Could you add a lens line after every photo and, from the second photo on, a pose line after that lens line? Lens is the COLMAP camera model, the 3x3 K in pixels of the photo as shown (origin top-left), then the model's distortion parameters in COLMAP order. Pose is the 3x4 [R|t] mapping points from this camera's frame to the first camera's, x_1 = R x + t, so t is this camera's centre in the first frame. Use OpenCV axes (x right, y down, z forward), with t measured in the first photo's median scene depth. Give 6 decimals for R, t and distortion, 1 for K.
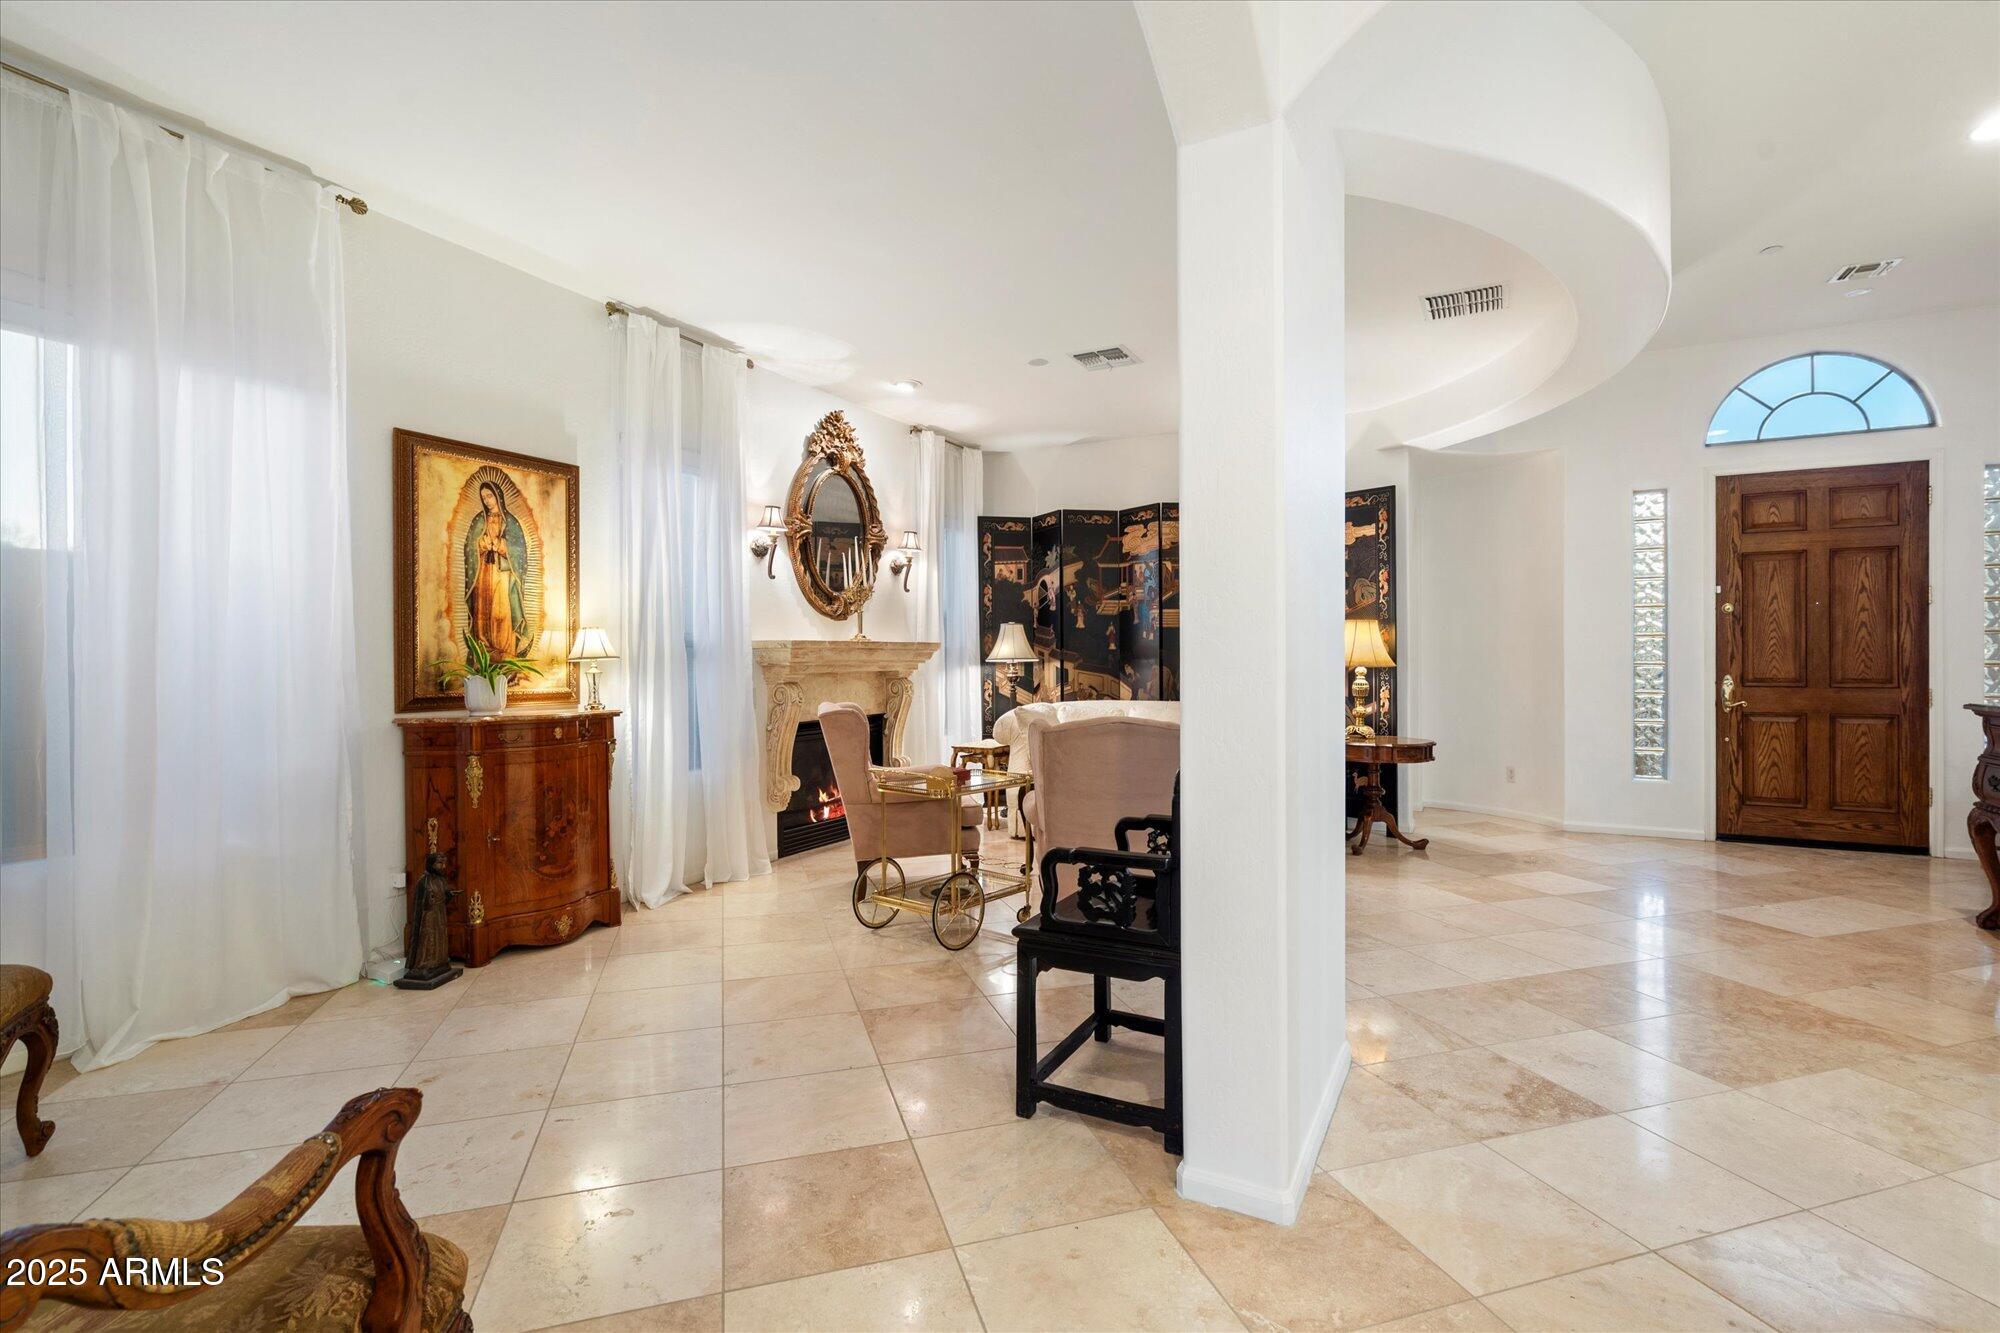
lens RADIAL K [[923.7, 0, 1006.4], [0, 923.7, 669.3], [0, 0, 1]] dist [0.000025, 0.000950]
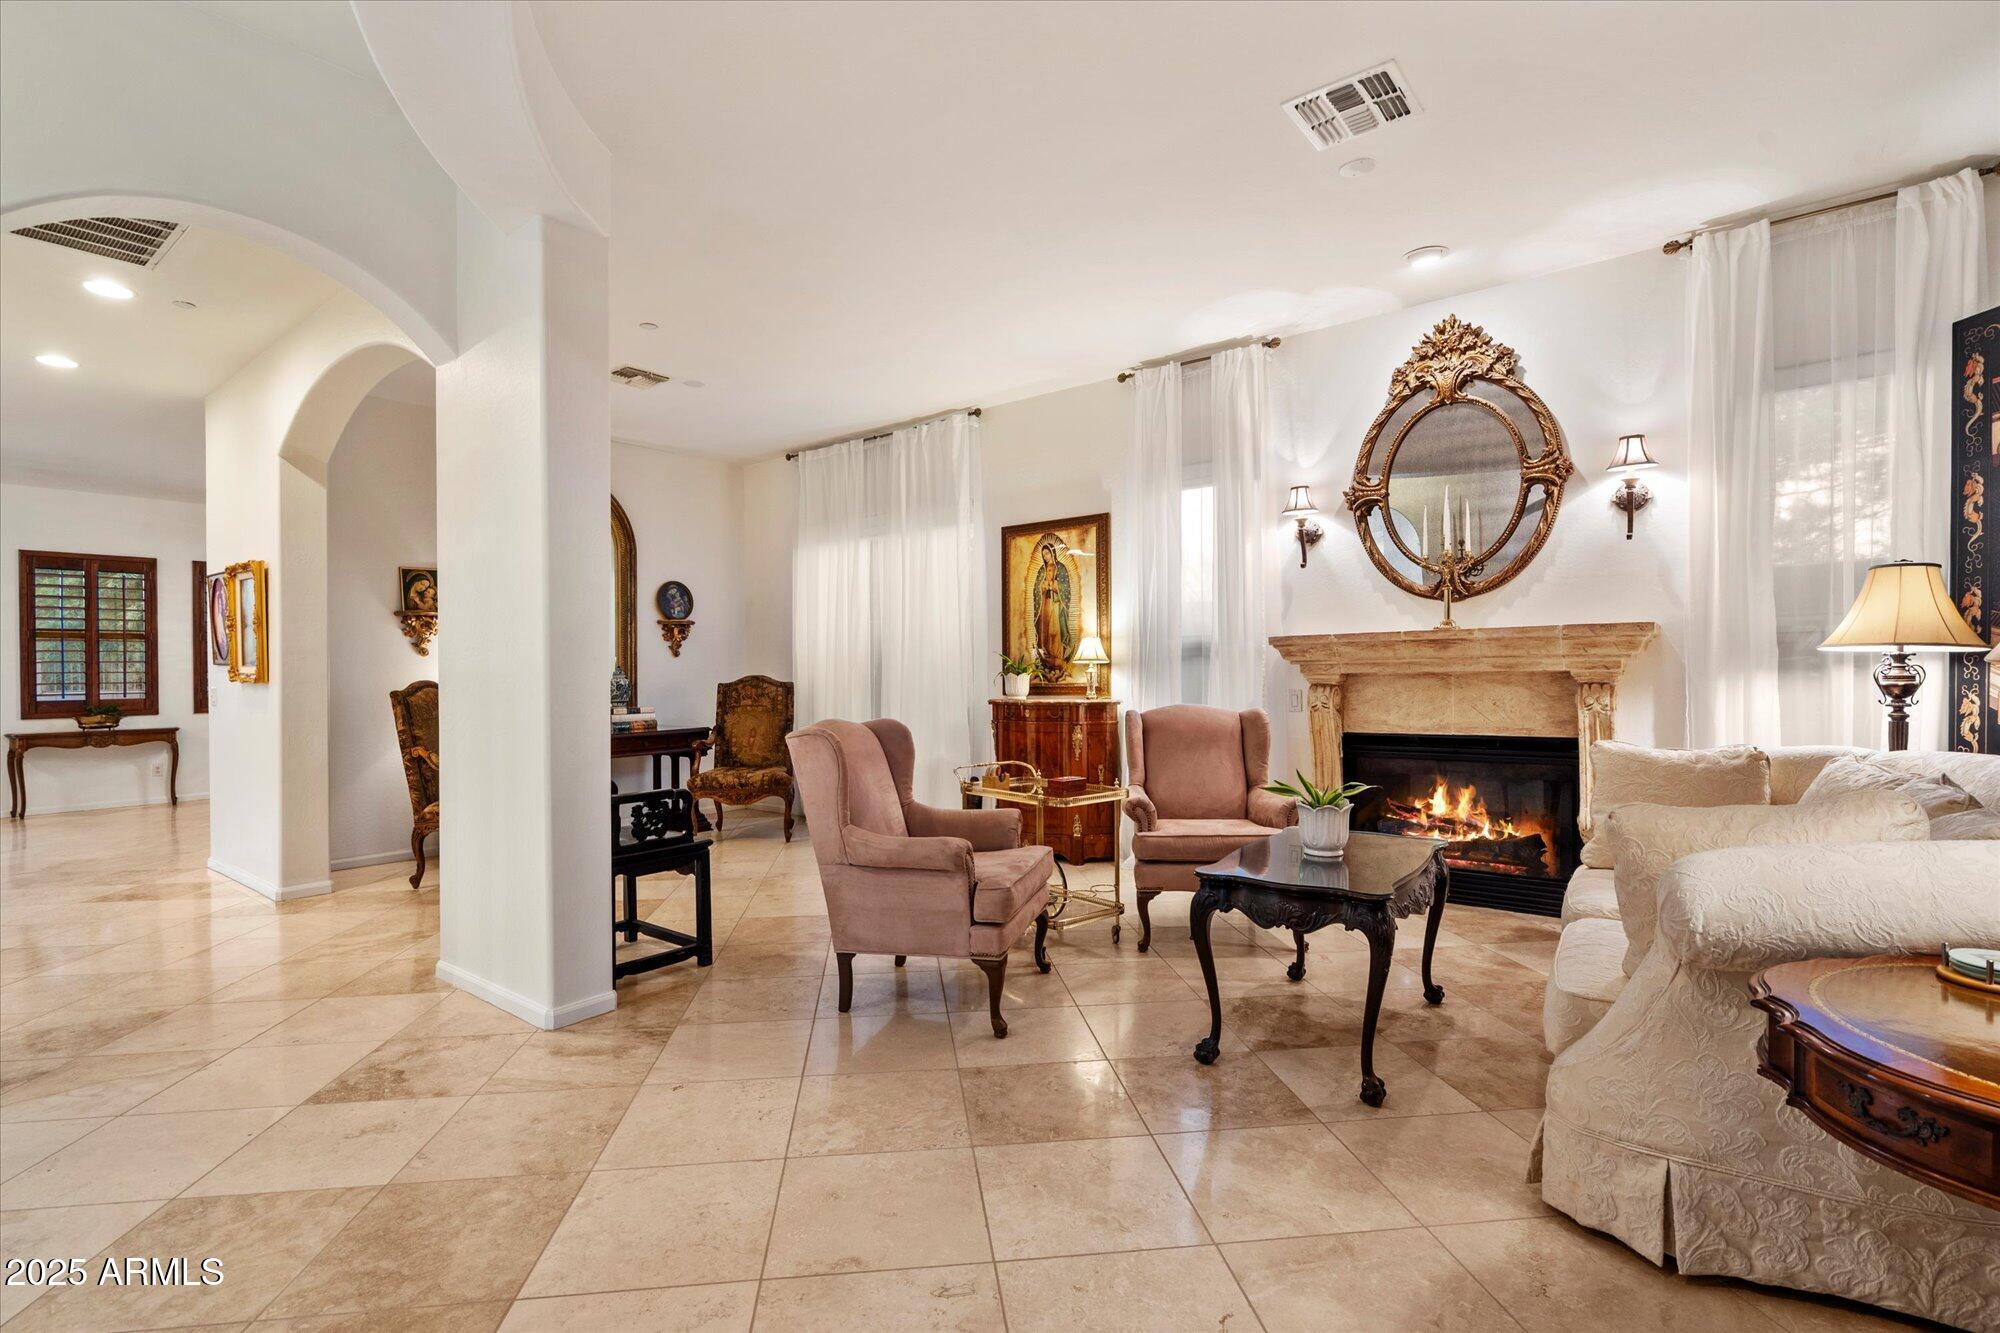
lens RADIAL K [[923.7, 0, 993.9], [0, 923.7, 674.1], [0, 0, 1]] dist [0.000025, 0.000950]
pose [[-0.189333, 0.008488, -0.981876, 0.862340], [0.001919, 0.999964, 0.008274, -0.003995], [0.981911, -0.000318, -0.189343, 1.109689]]
